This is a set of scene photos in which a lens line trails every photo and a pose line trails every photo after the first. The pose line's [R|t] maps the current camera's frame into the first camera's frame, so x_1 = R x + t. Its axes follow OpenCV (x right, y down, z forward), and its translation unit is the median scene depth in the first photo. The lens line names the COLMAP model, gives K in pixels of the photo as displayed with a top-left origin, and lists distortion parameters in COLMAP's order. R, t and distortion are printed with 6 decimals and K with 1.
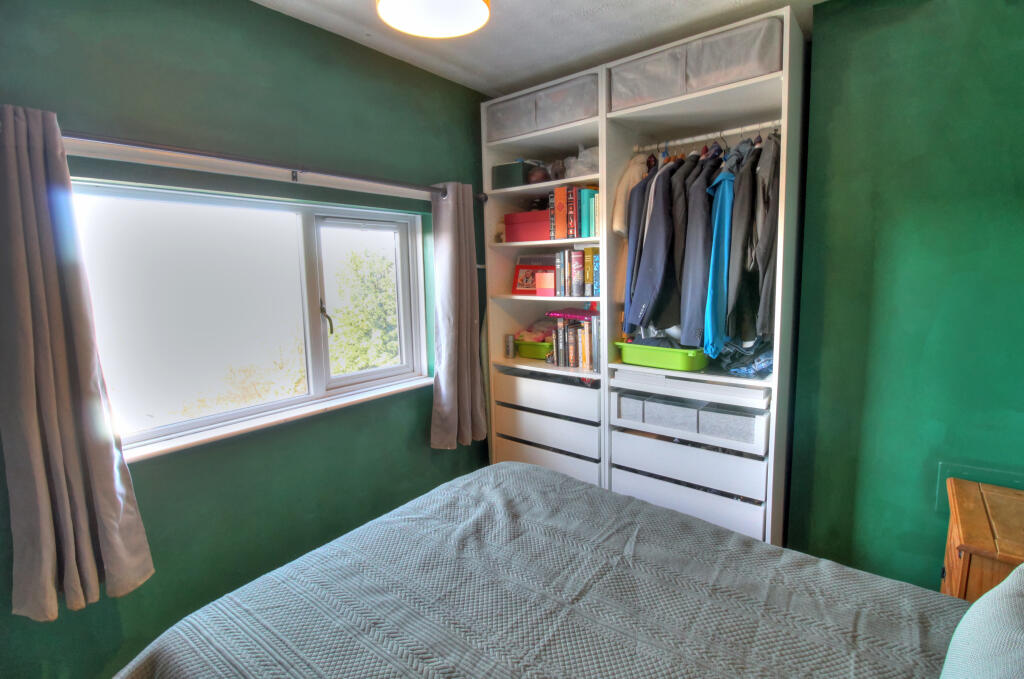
lens RADIAL K [[483.2, 0, 512.0], [0, 483.2, 339.5], [0, 0, 1]] dist [-0.001784, -0.000106]
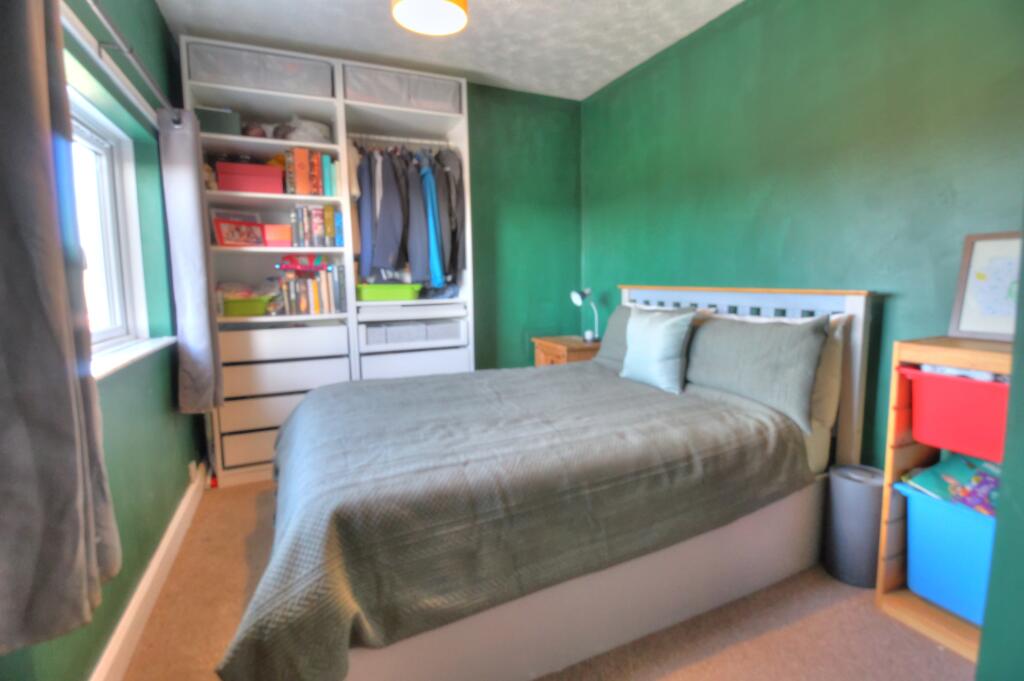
lens RADIAL K [[477.9, 0, 512.0], [0, 477.9, 340.5], [0, 0, 1]] dist [0.000290, 0.000218]
pose [[0.448509, -0.098520, 0.888332, -0.716604], [0.138854, 0.989519, 0.039637, 0.154078], [-0.882926, 0.105571, 0.457489, 0.097832]]
